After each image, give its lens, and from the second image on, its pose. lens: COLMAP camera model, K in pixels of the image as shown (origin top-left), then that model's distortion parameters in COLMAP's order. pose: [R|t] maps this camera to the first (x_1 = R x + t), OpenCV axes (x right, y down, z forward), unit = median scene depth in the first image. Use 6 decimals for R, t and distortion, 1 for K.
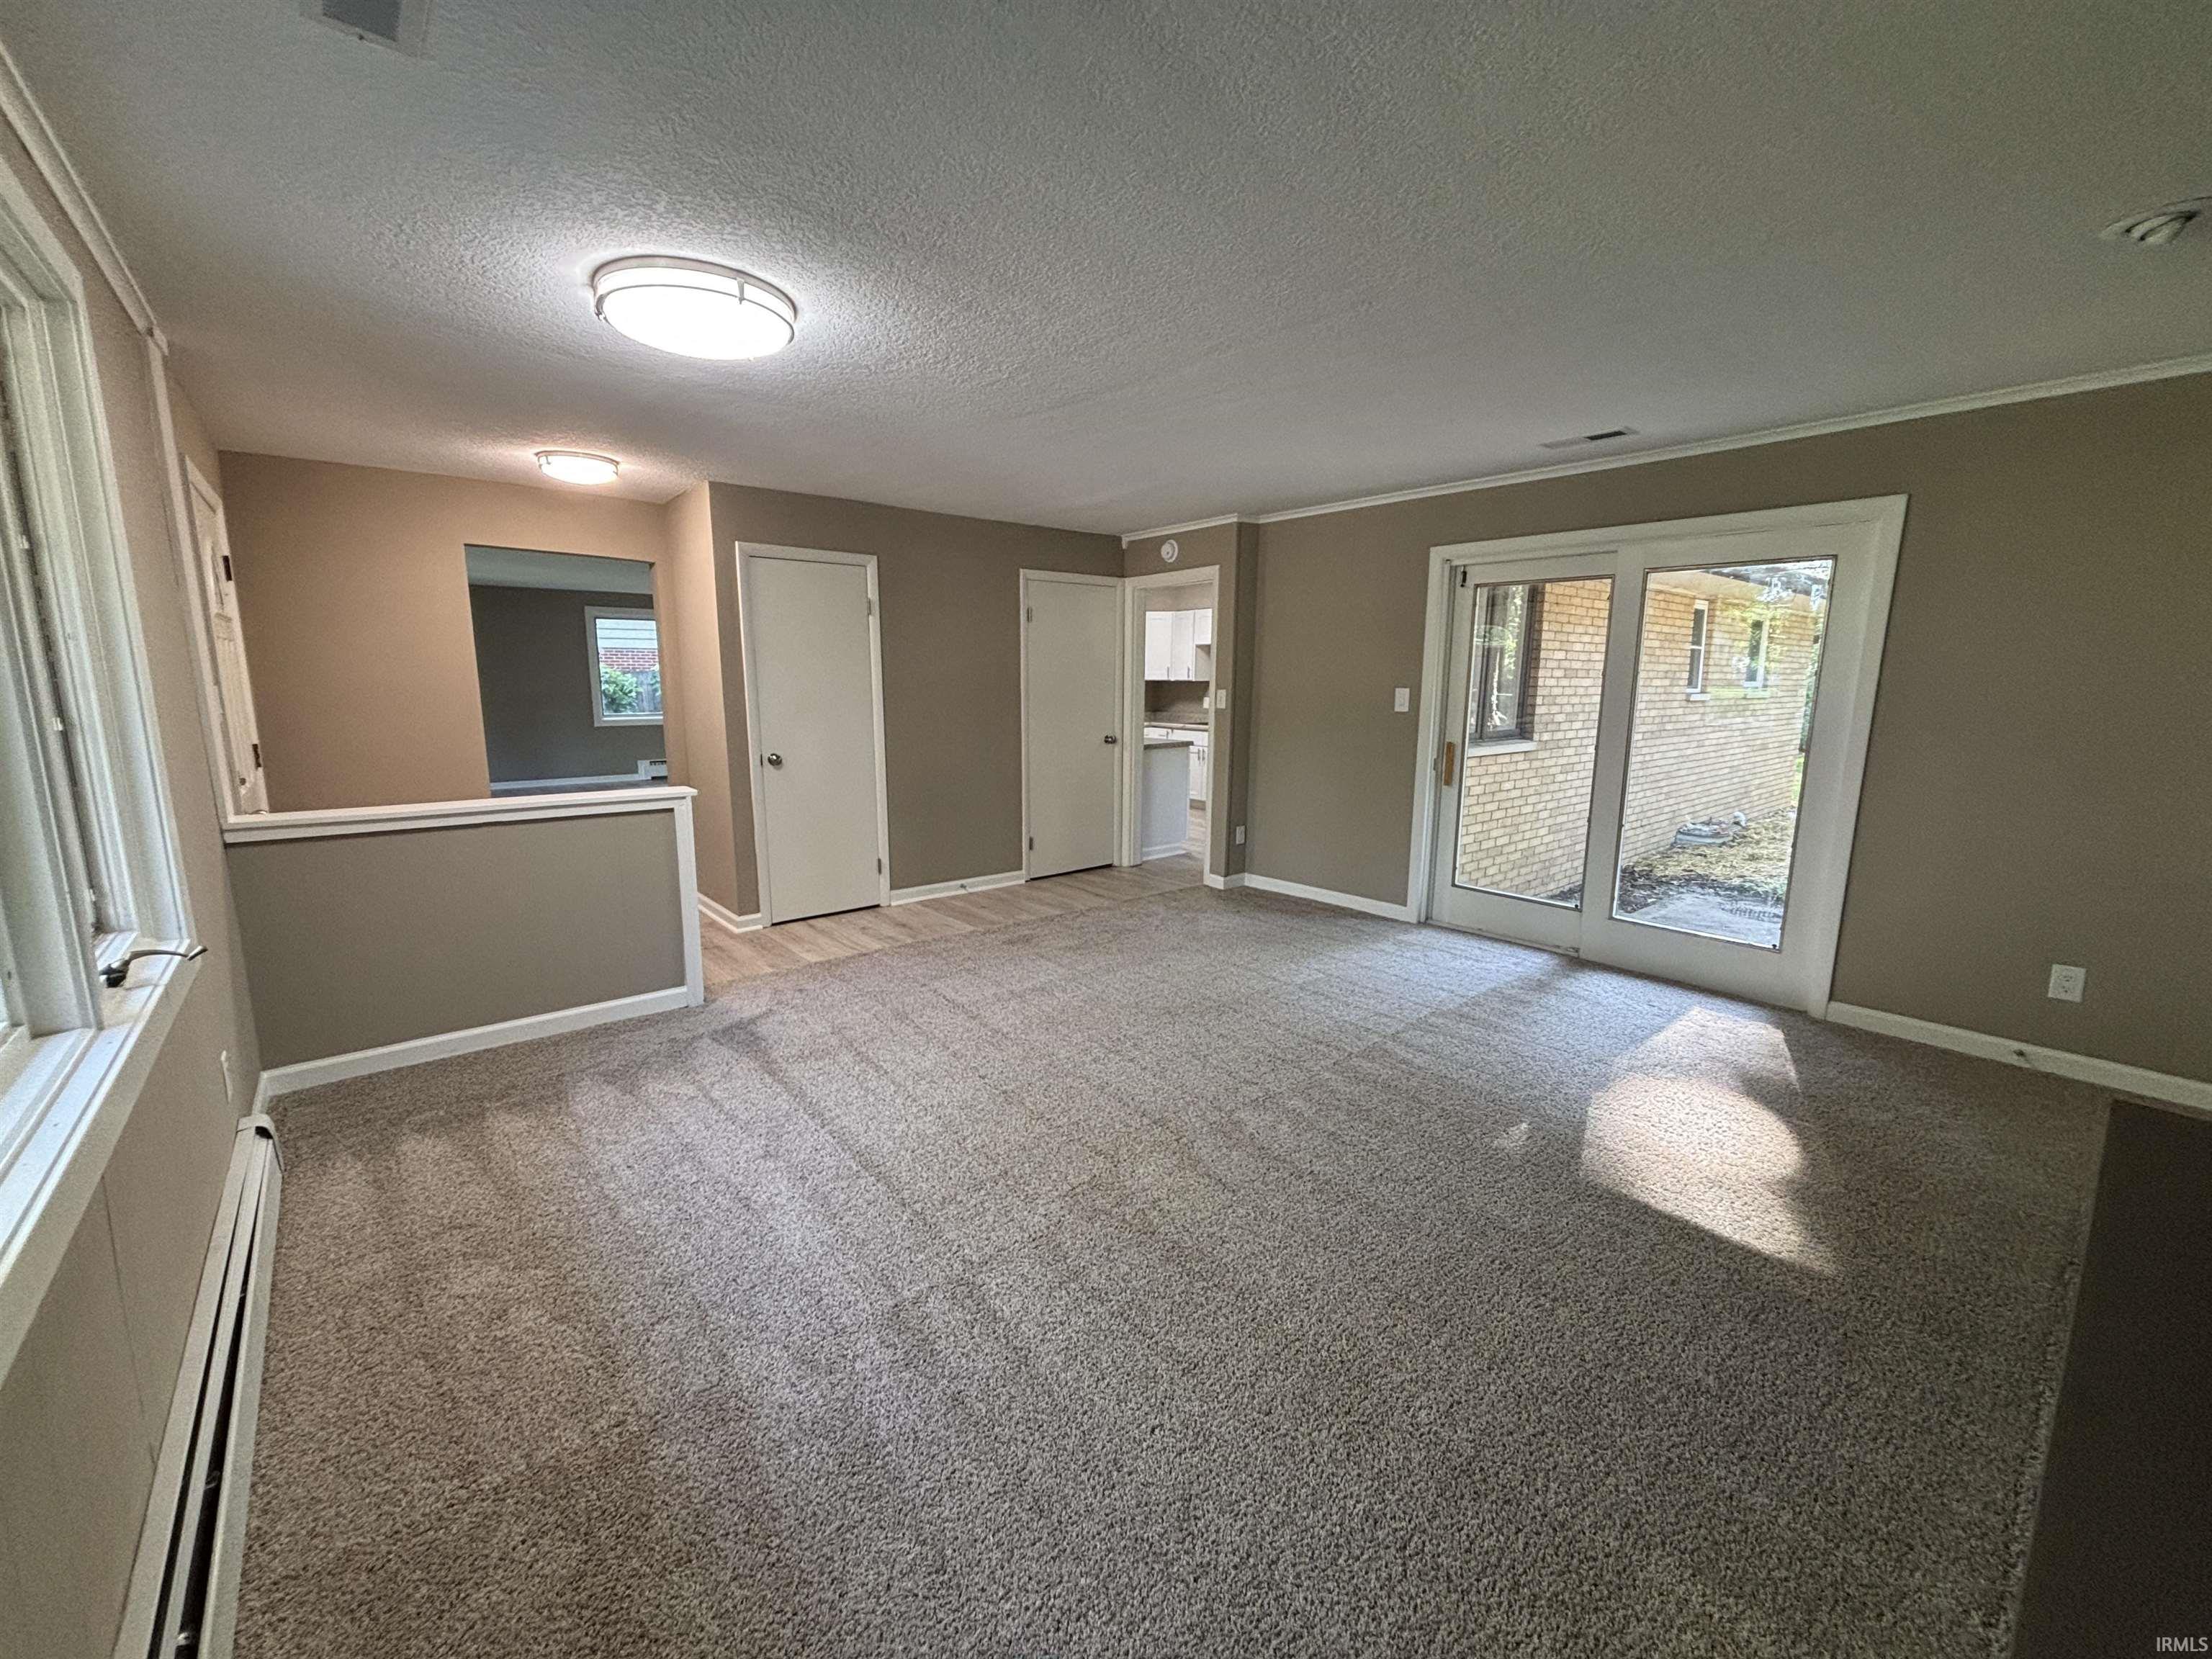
lens RADIAL K [[892.0, 0, 1096.8], [0, 892.0, 821.5], [0, 0, 1]] dist [0.009260, -0.000313]
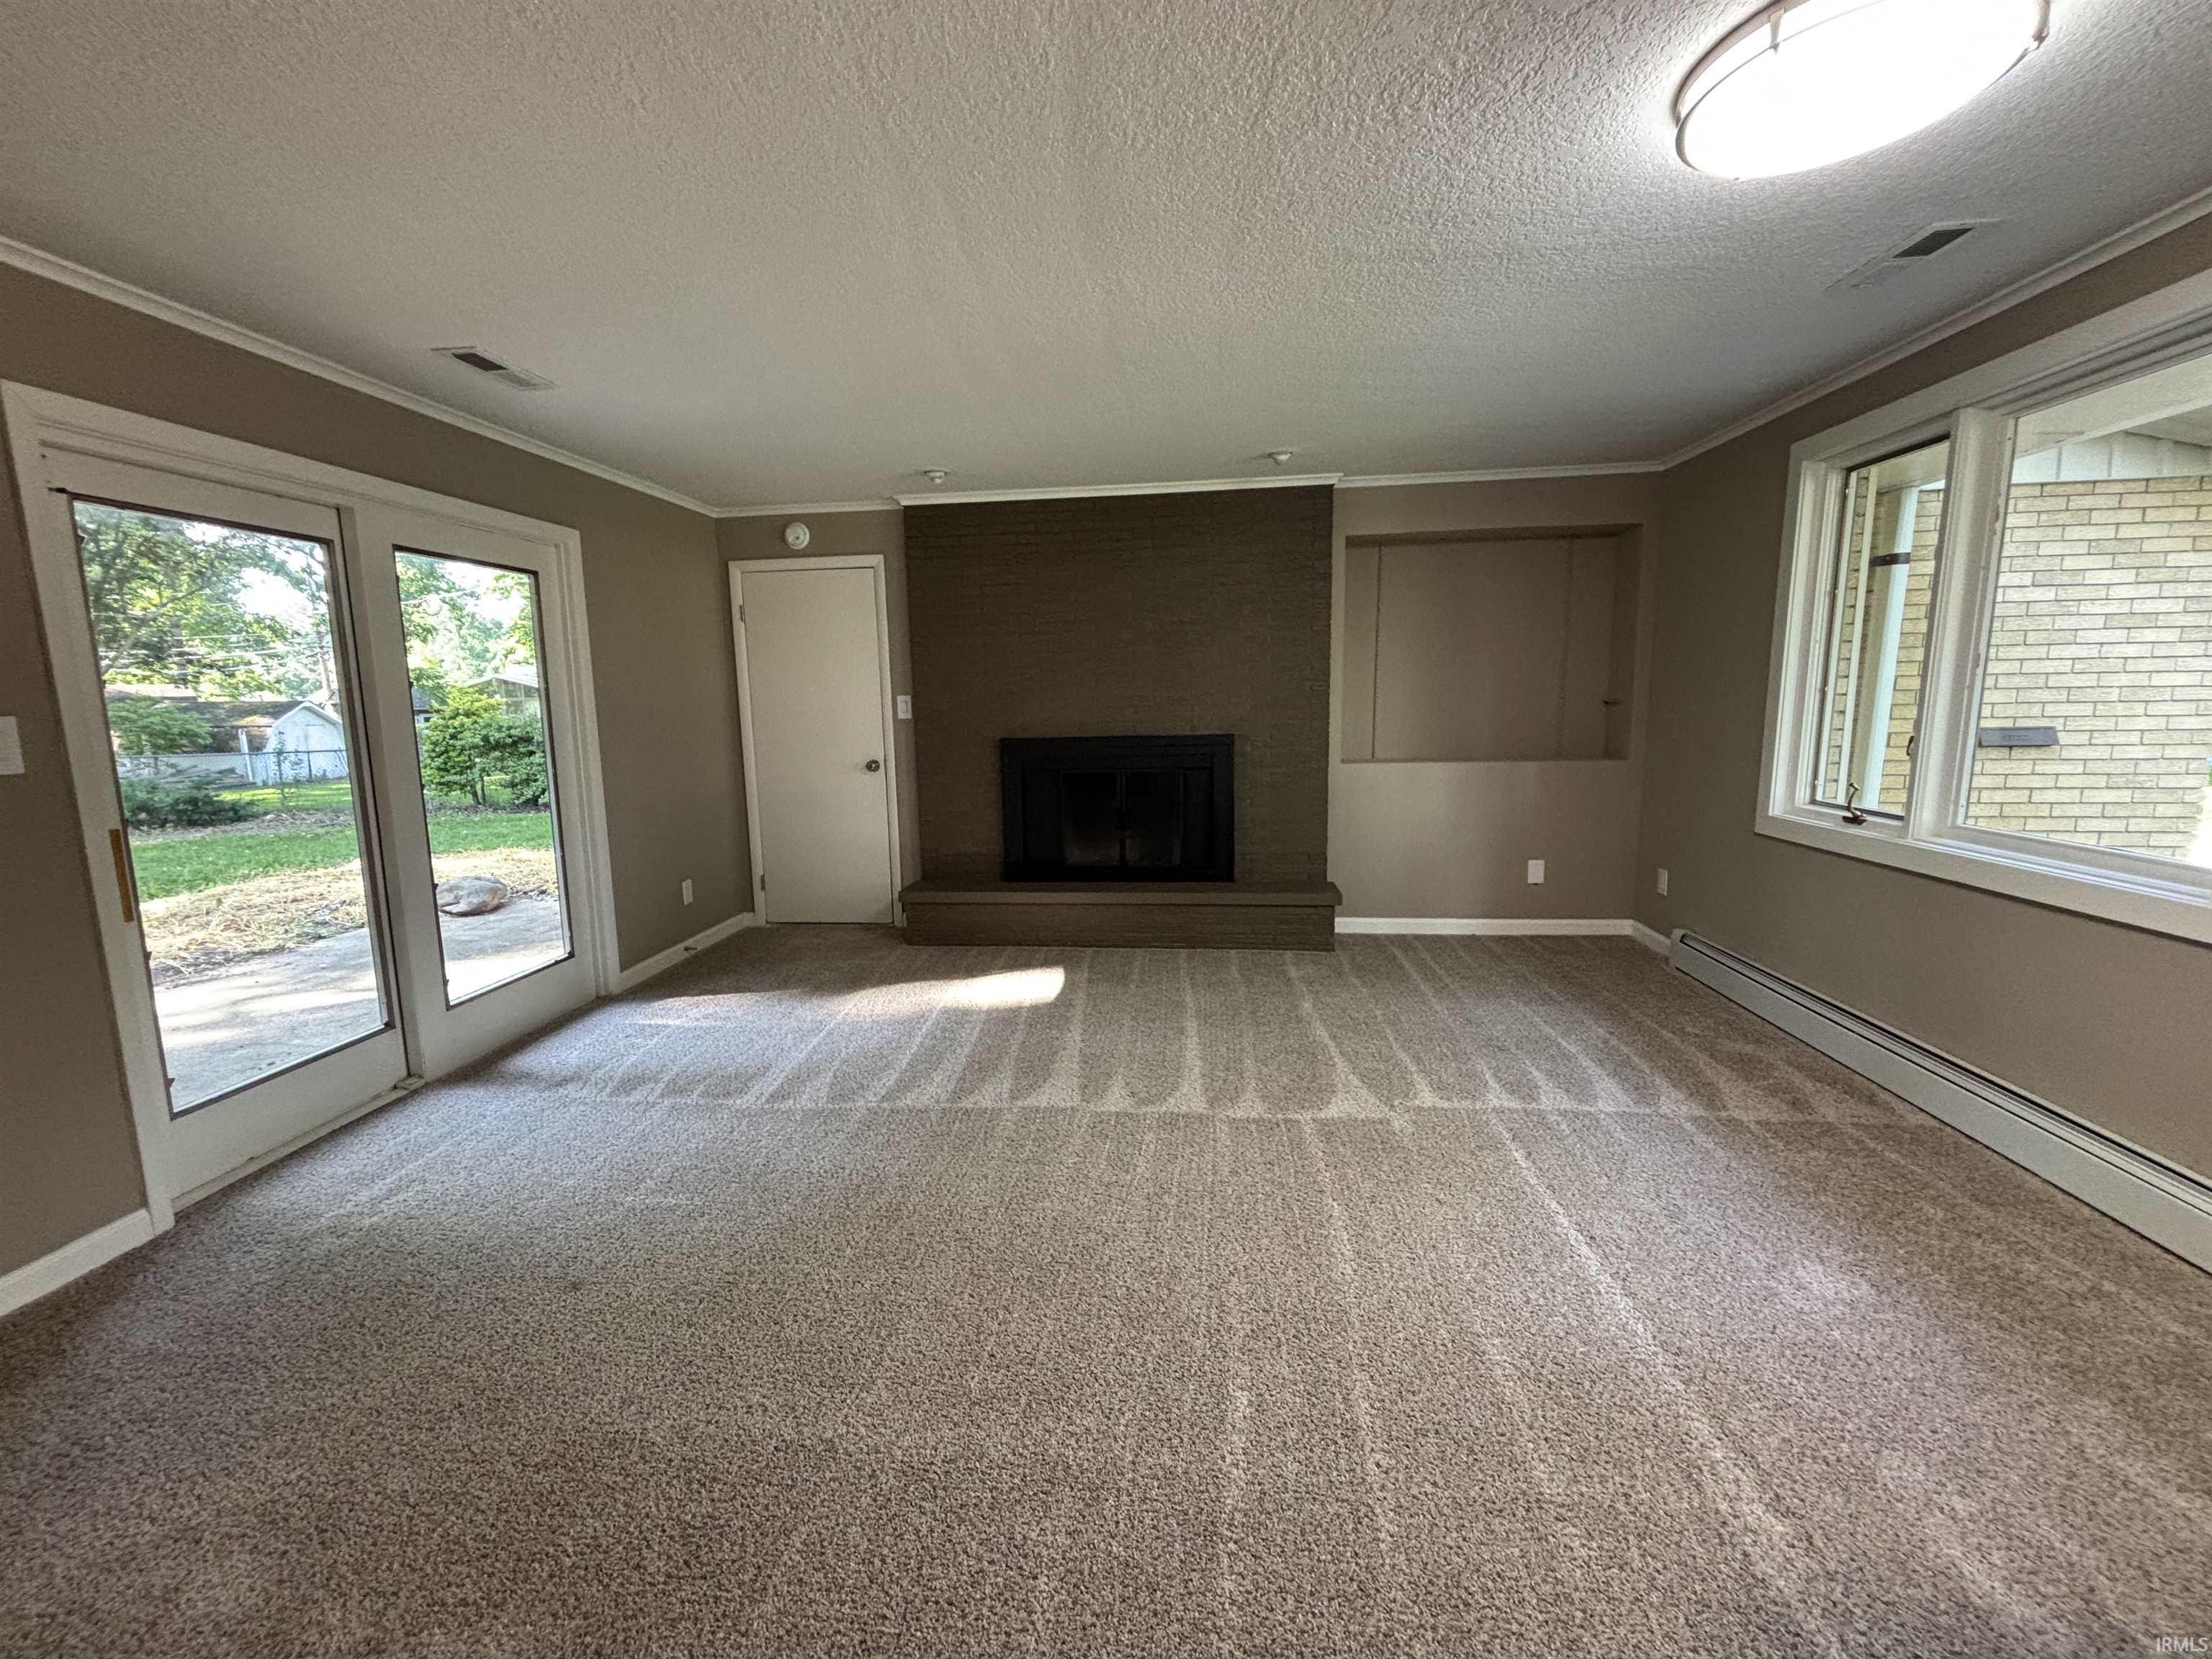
lens RADIAL K [[895.0, 0, 1106.0], [0, 895.0, 829.5], [0, 0, 1]] dist [-0.001686, 0.005518]
pose [[-0.700970, -0.112172, 0.704314, -0.435890], [0.117817, 0.955773, 0.269477, -0.221561], [-0.703392, 0.271875, -0.656752, 1.234660]]
